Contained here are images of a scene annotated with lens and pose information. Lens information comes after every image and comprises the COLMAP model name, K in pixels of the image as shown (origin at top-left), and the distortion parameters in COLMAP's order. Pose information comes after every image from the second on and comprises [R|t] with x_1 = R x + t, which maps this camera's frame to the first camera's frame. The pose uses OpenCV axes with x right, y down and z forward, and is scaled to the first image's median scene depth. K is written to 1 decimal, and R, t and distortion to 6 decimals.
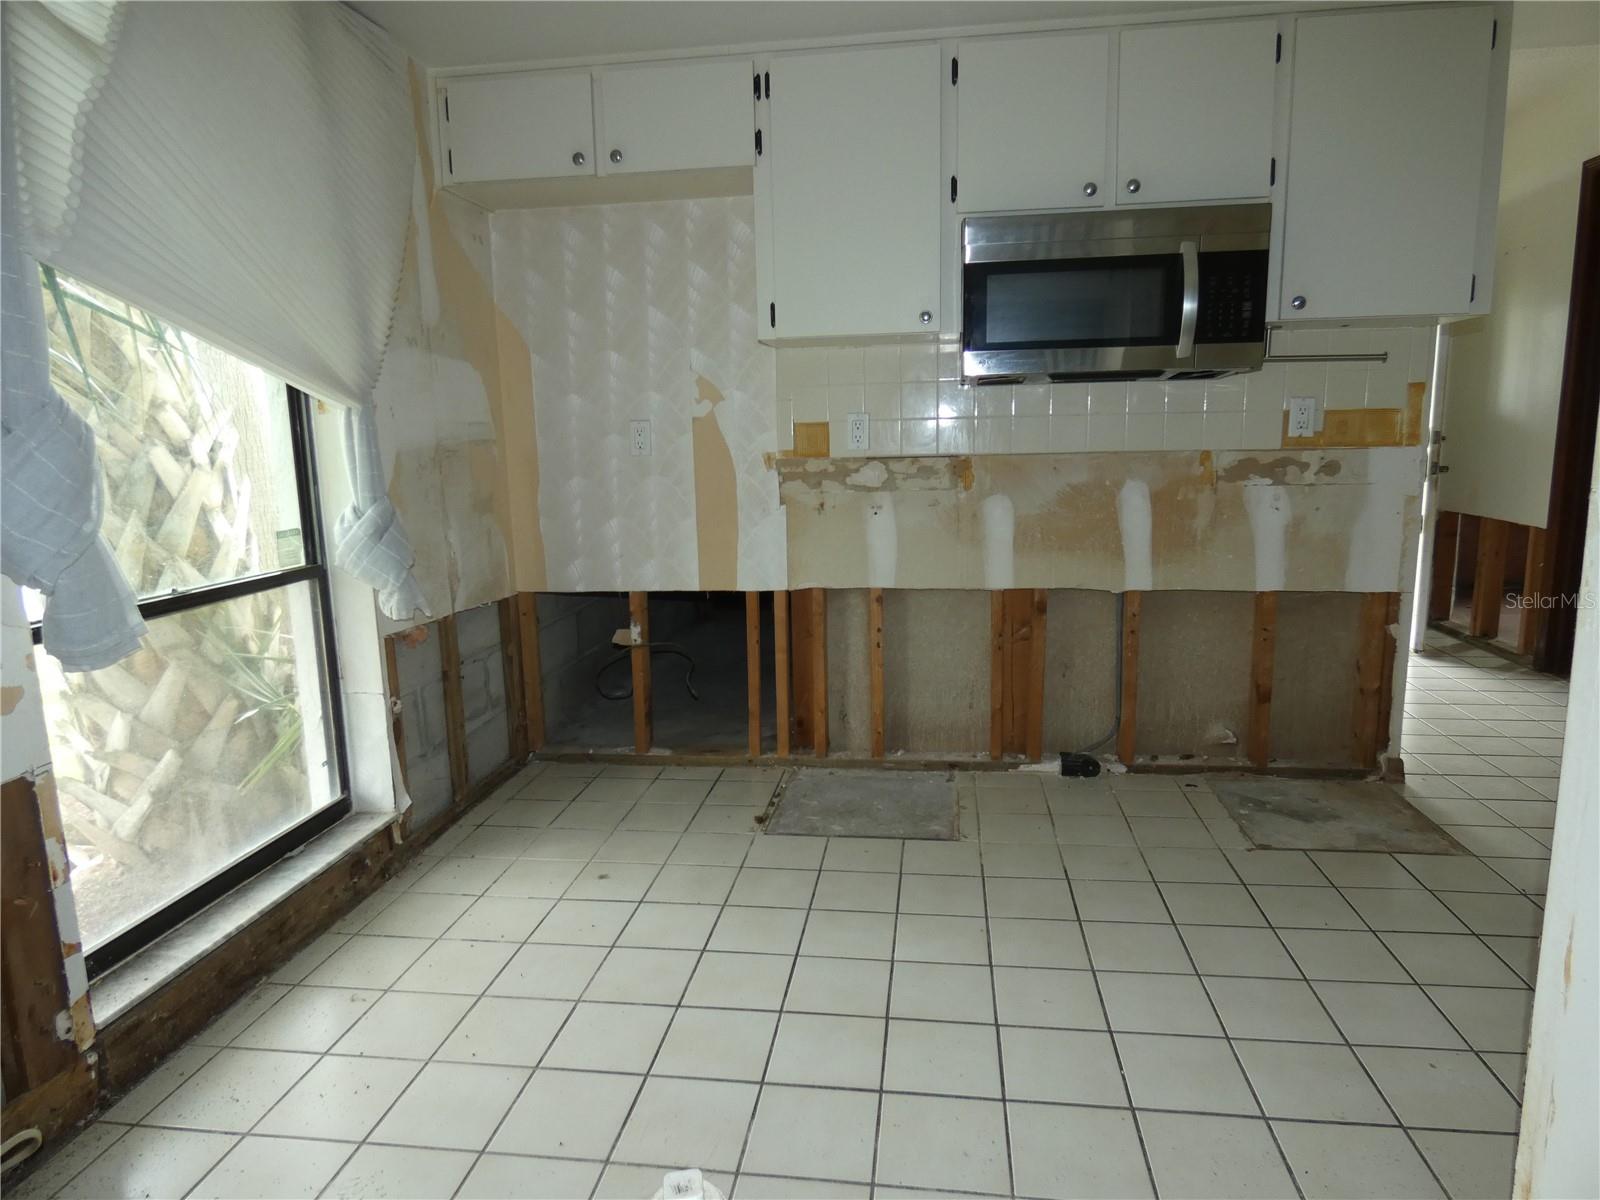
lens RADIAL K [[962.3, 0, 814.6], [0, 962.3, 586.3], [0, 0, 1]] dist [0.007272, -0.006793]
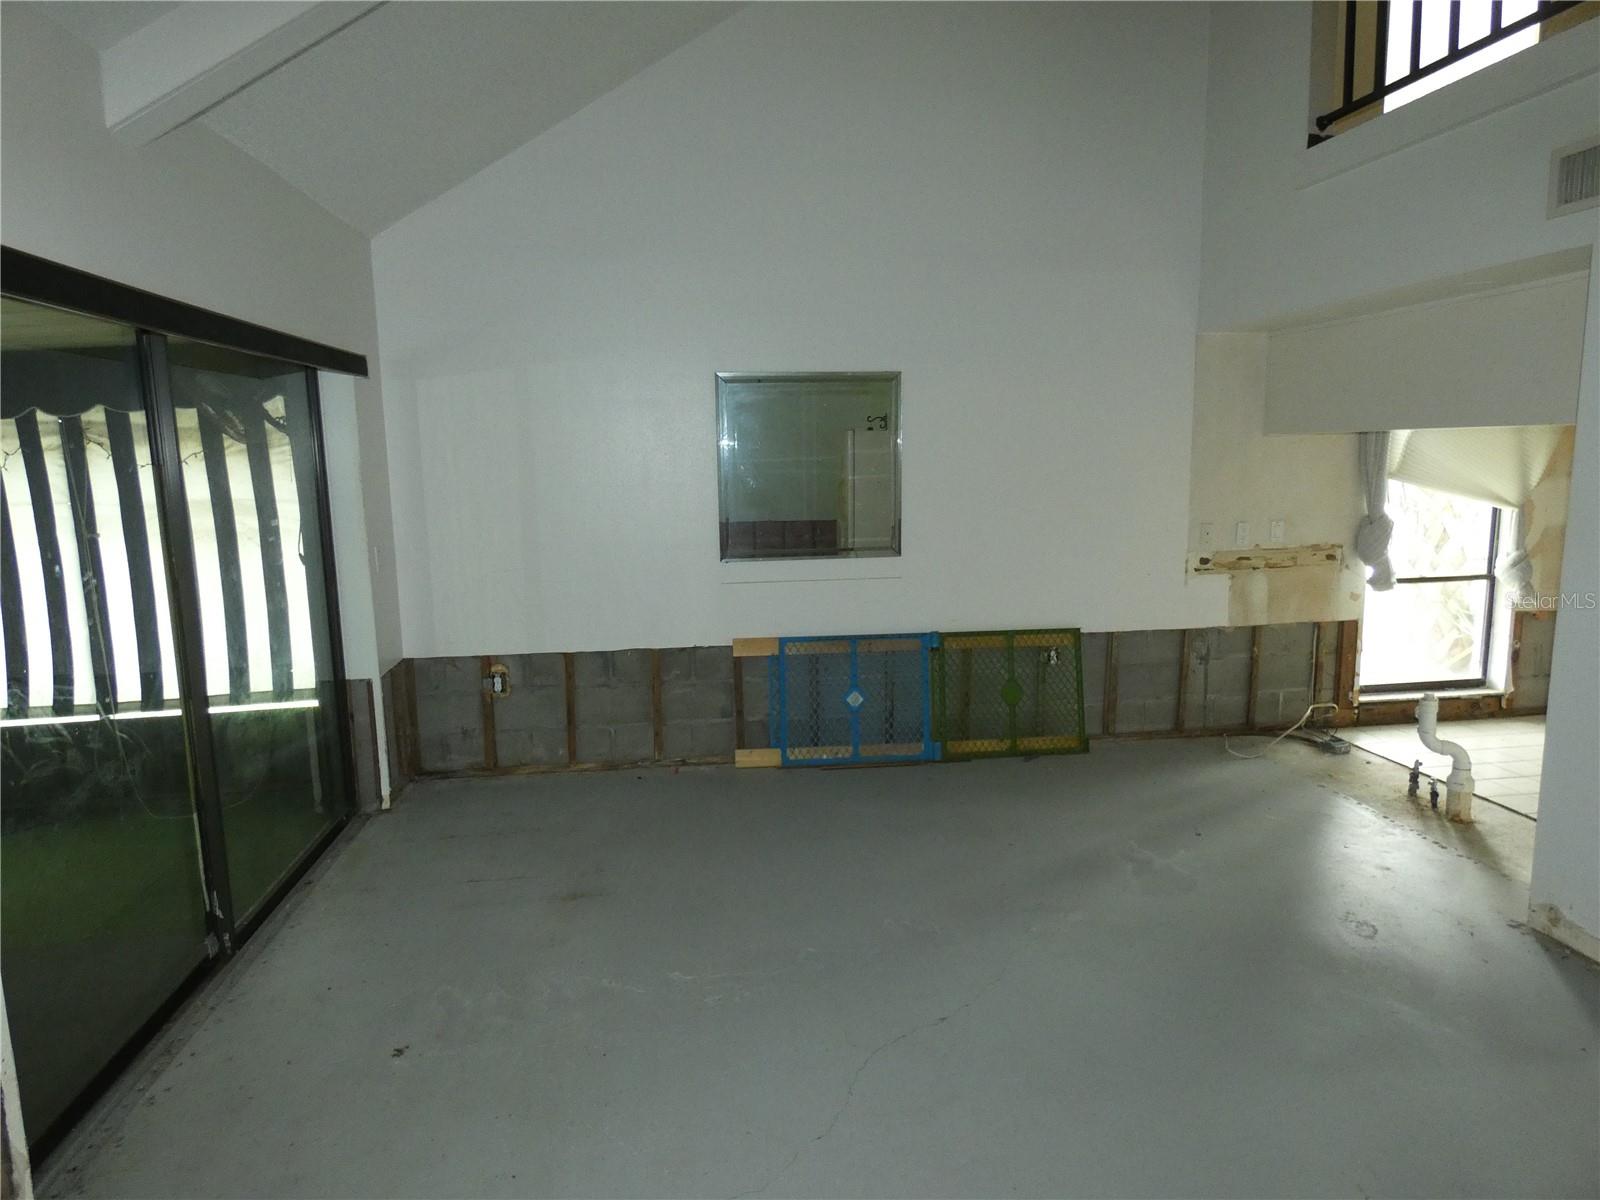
lens RADIAL K [[962.3, 0, 805.6], [0, 962.3, 588.0], [0, 0, 1]] dist [0.007272, -0.006793]
pose [[0.278938, 0.158138, -0.947199, 1.001153], [-0.141423, 0.982358, 0.122360, -0.033111], [0.949838, 0.099825, 0.296382, -1.016240]]
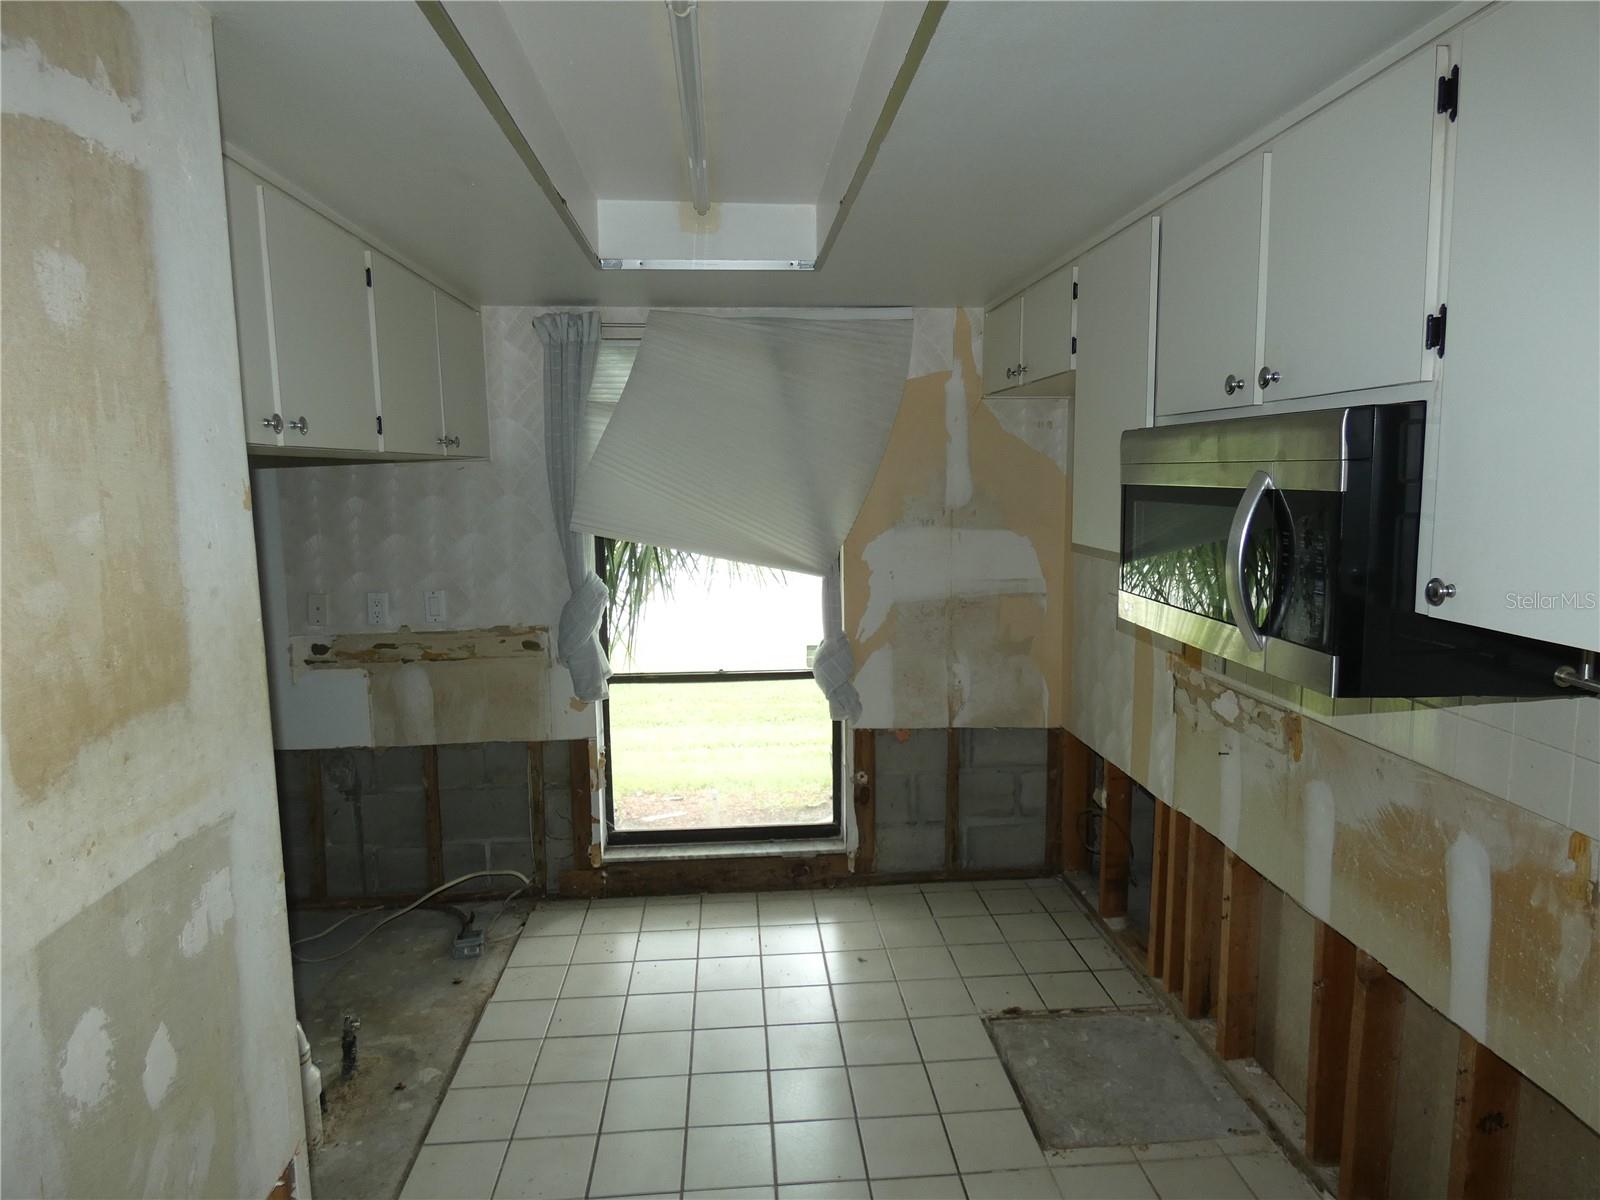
lens RADIAL K [[962.3, 0, 801.7], [0, 962.3, 585.6], [0, 0, 1]] dist [0.007272, -0.006793]
pose [[0.206856, 0.135254, -0.968977, 0.780289], [-0.147739, 0.983360, 0.105722, -0.257056], [0.967152, 0.121286, 0.223396, 0.490400]]
